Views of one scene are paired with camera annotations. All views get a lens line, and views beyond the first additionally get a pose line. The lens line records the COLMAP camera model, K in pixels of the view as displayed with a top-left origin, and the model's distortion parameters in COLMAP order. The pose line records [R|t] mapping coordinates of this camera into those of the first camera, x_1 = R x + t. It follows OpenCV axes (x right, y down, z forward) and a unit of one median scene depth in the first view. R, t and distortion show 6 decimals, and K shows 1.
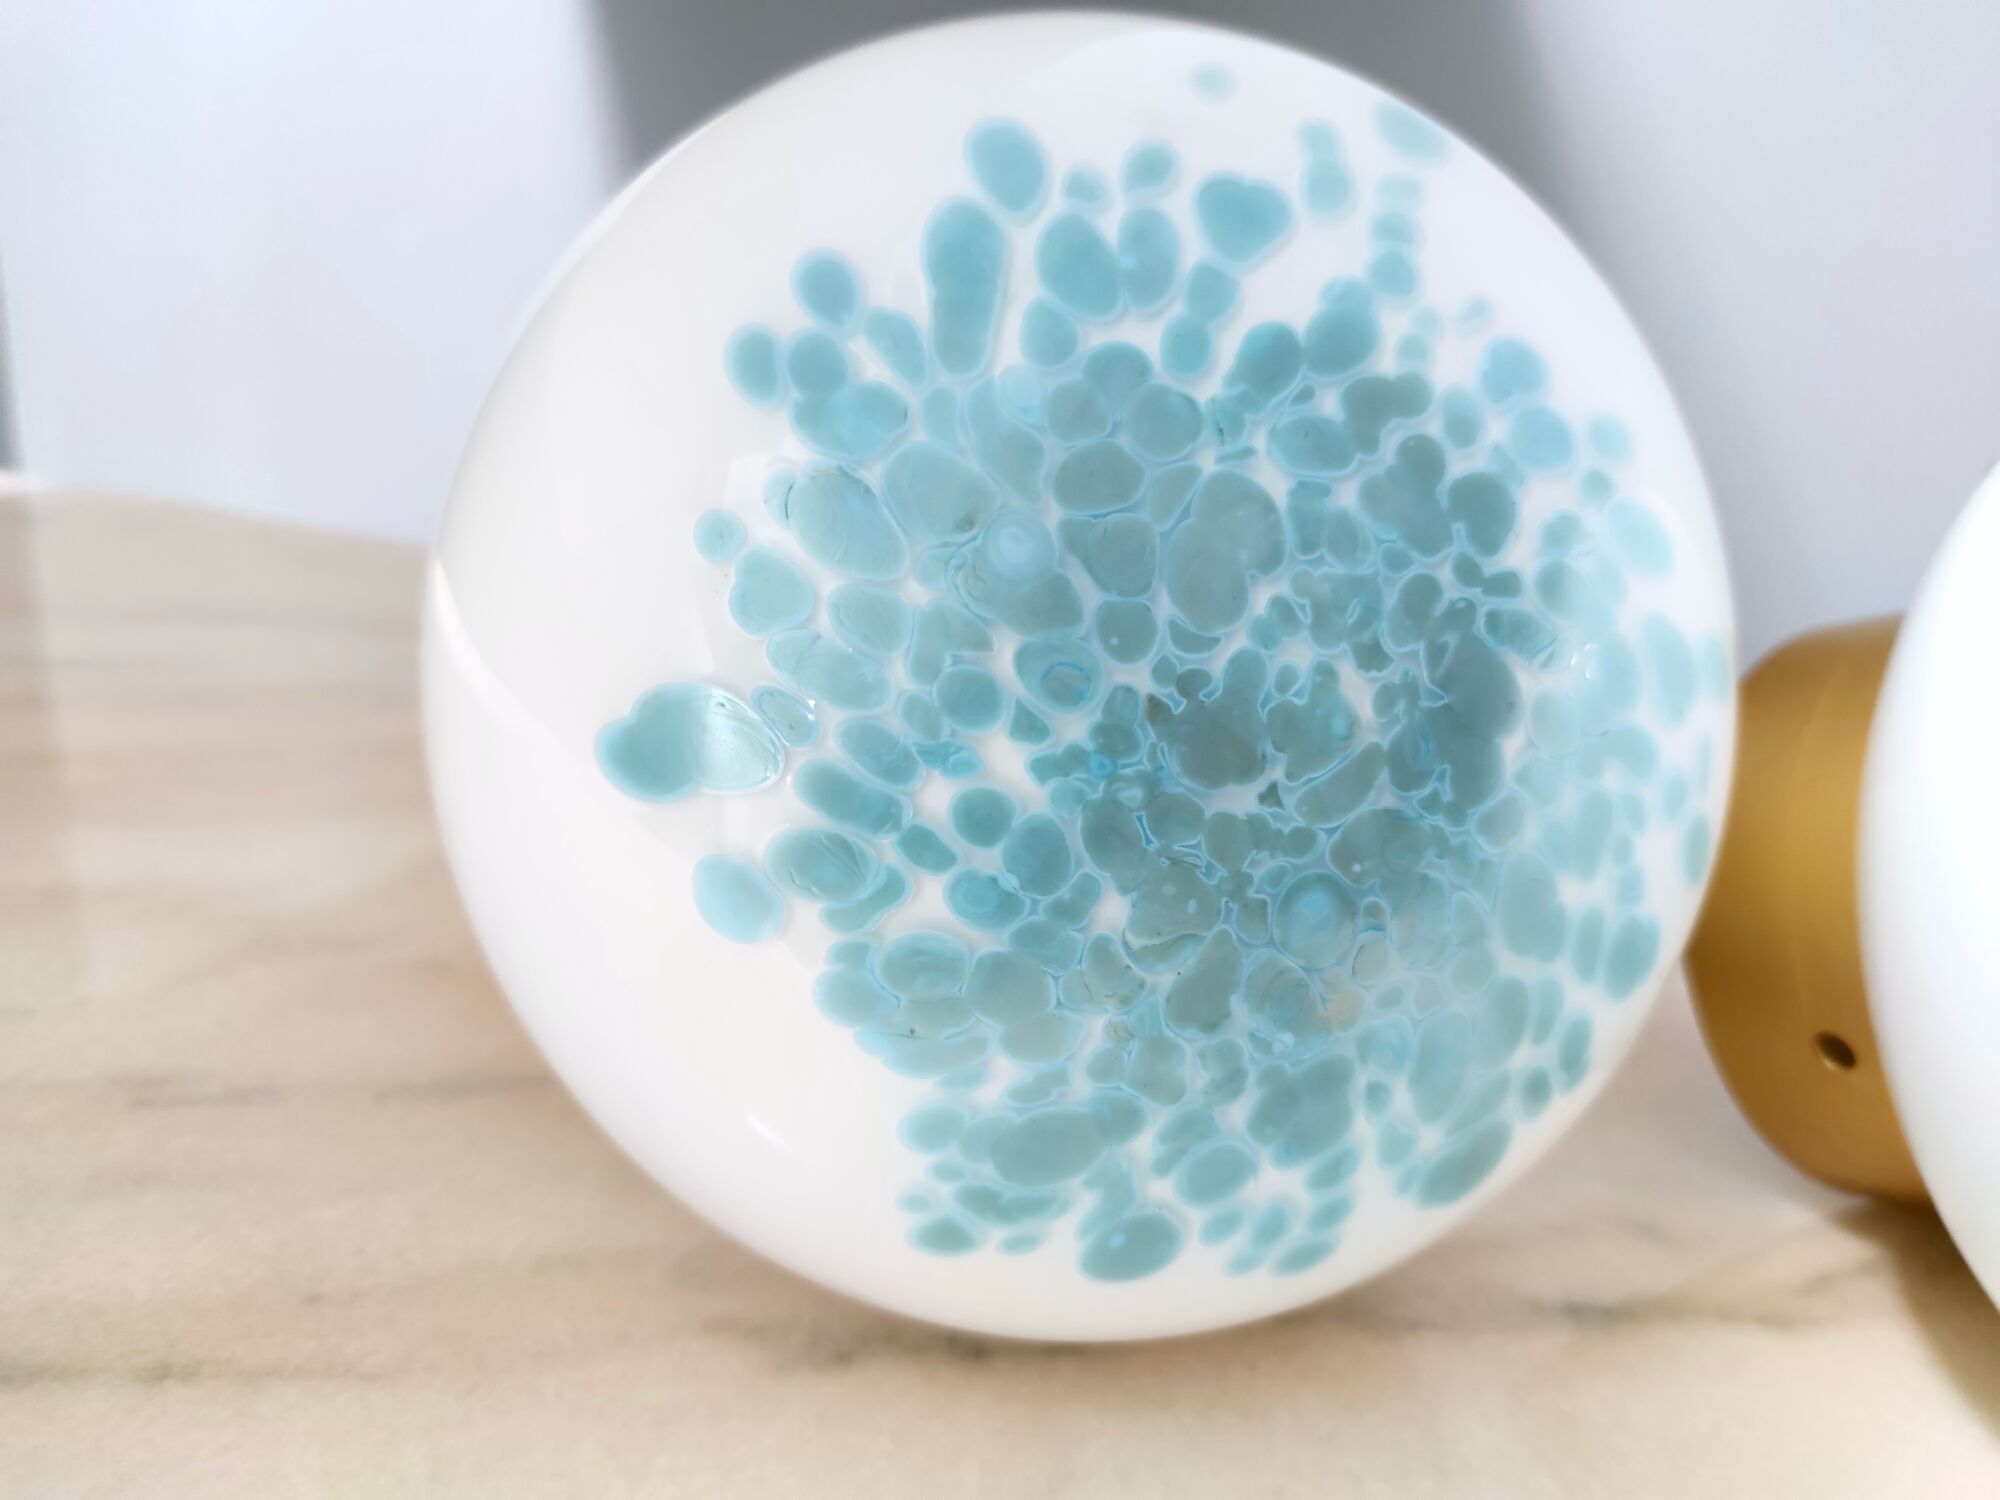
lens RADIAL K [[1418.9, 0, 1000.0], [0, 1418.9, 750.0], [0, 0, 1]] dist [0.001076, 0.002211]
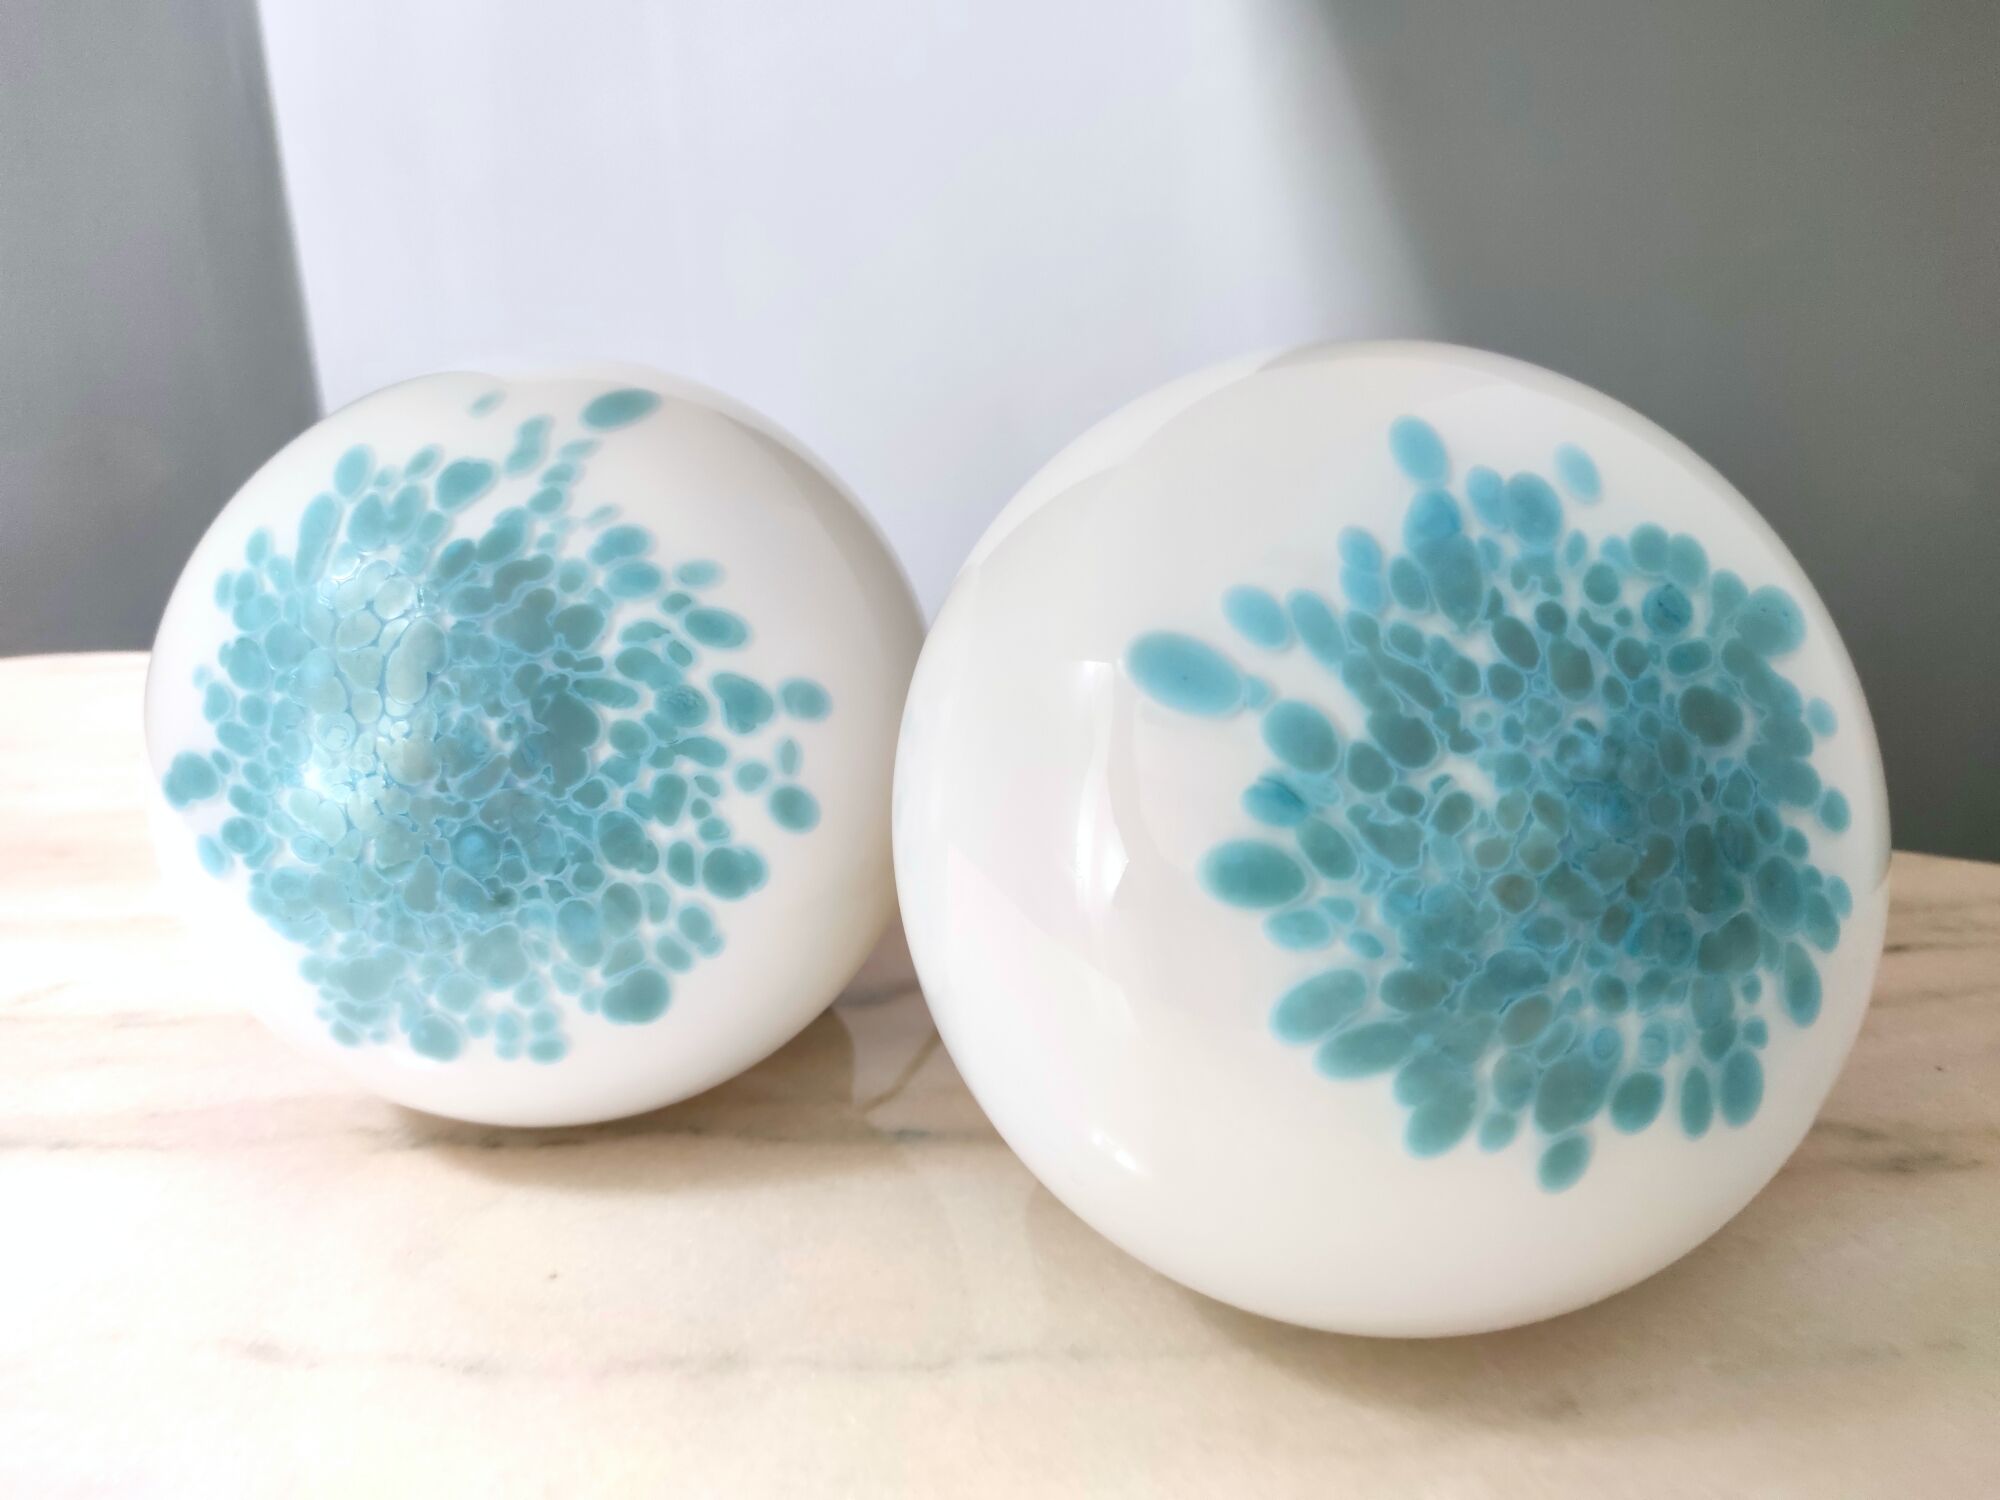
lens RADIAL K [[1418.9, 0, 1000.0], [0, 1418.9, 750.0], [0, 0, 1]] dist [0.001076, 0.002211]
pose [[0.968450, -0.073851, -0.238016, 1.344874], [0.058596, 0.995786, -0.070550, 0.159156], [0.242223, 0.054378, 0.968696, -0.661601]]
